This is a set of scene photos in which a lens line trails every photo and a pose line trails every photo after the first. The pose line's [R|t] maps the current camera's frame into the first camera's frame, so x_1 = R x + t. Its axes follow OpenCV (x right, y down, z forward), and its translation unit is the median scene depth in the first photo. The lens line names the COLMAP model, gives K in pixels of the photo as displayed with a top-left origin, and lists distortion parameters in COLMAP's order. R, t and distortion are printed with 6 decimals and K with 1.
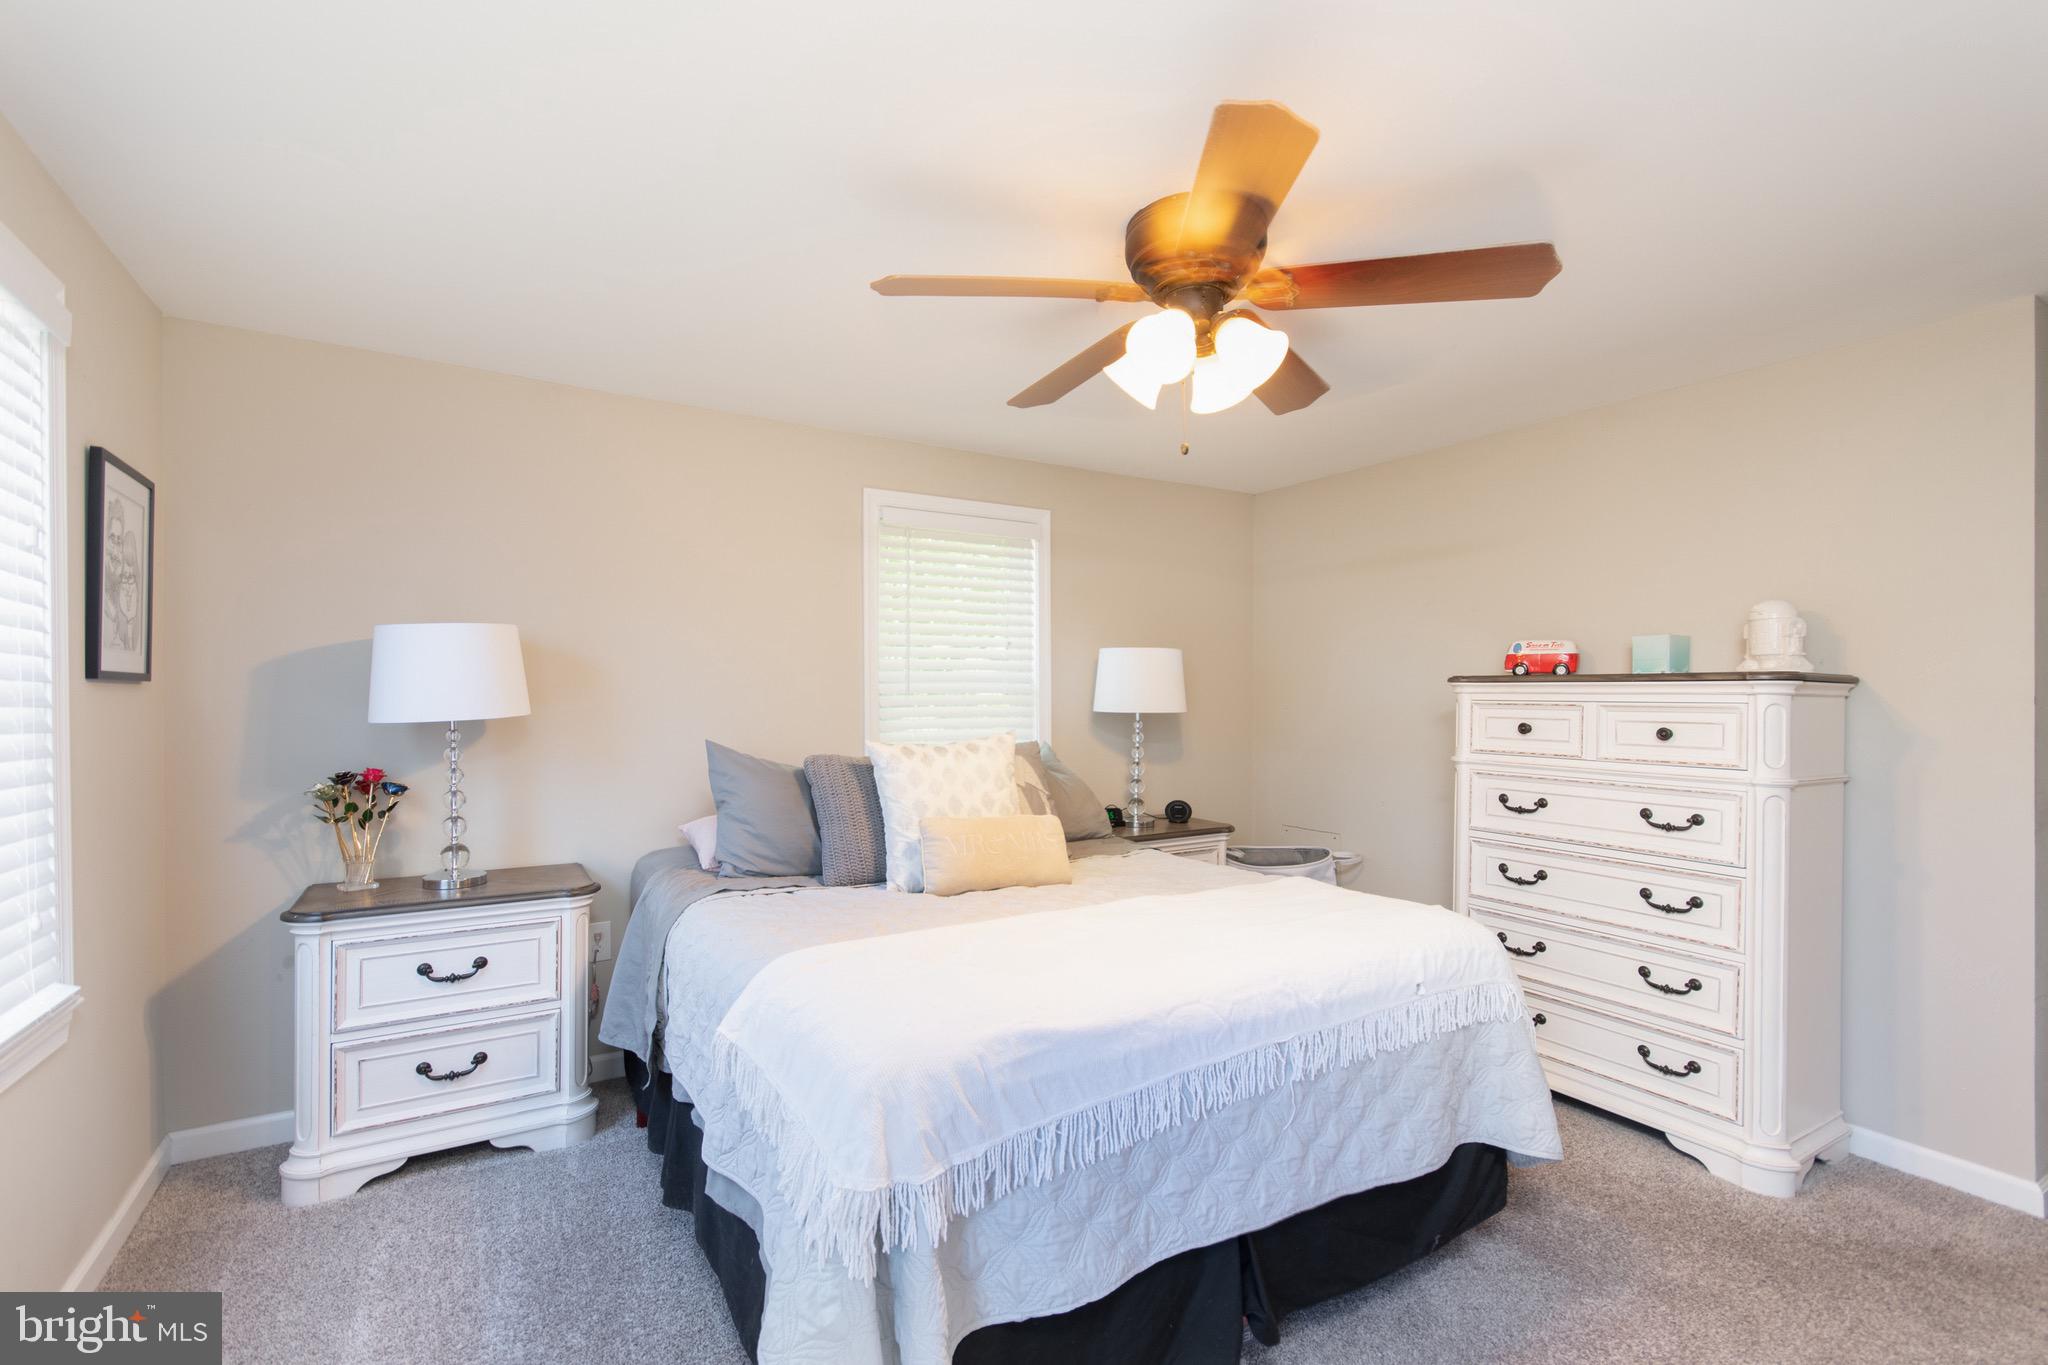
lens RADIAL K [[917.4, 0, 1014.2], [0, 917.4, 697.6], [0, 0, 1]] dist [0.001423, 0.001954]
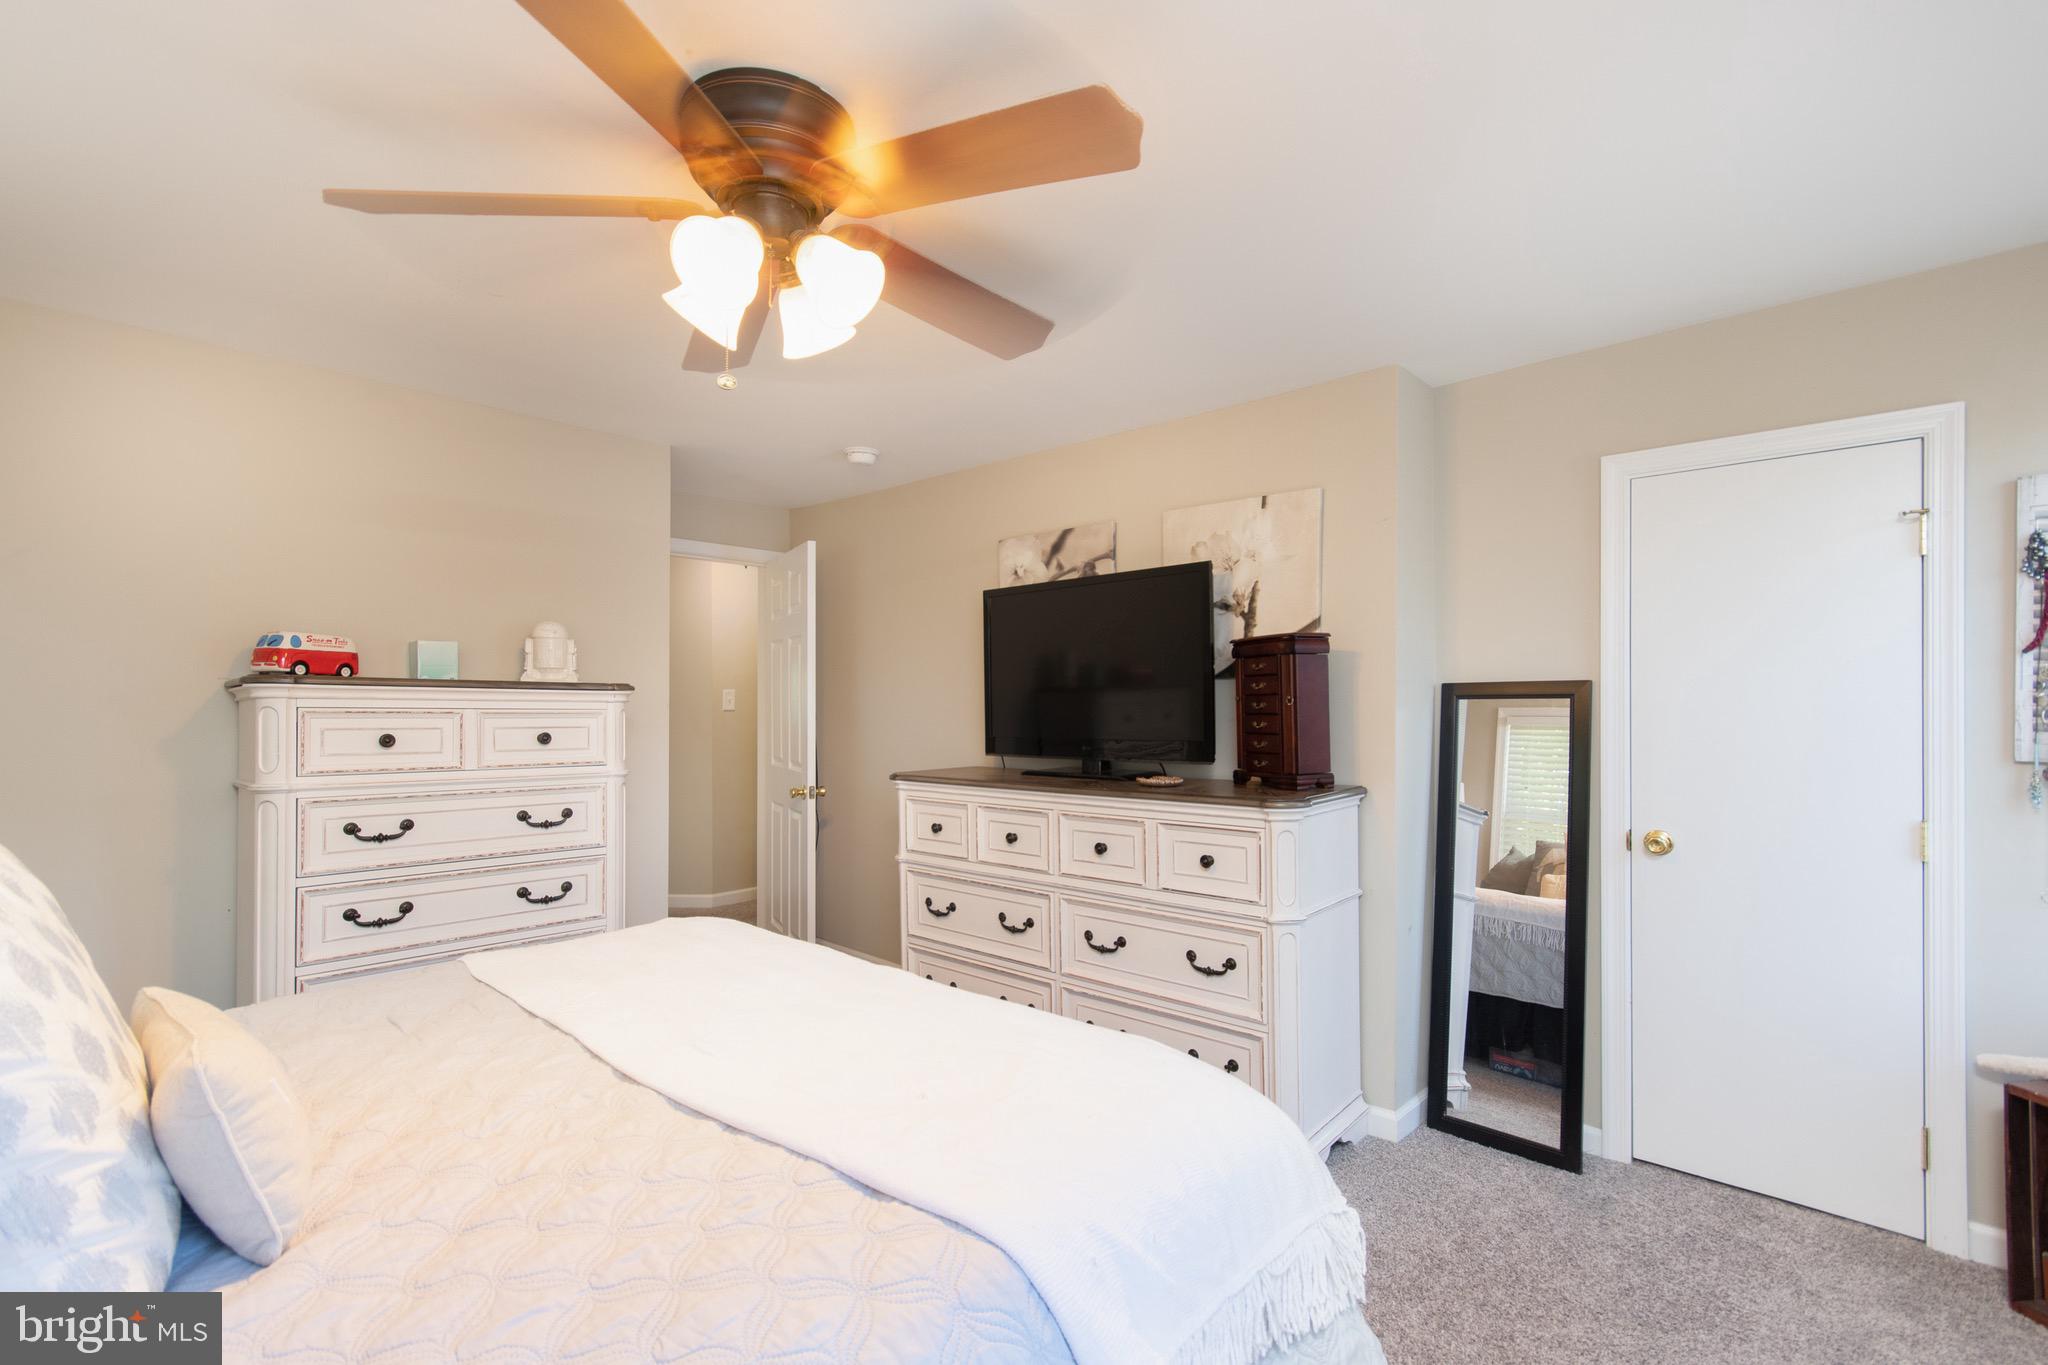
lens RADIAL K [[917.4, 0, 1020.8], [0, 917.4, 694.7], [0, 0, 1]] dist [0.001423, 0.001954]
pose [[-0.287536, 0.002349, 0.957767, -0.454589], [-0.007410, 0.999962, -0.004678, -0.009923], [-0.957741, -0.008442, -0.287508, 0.732311]]
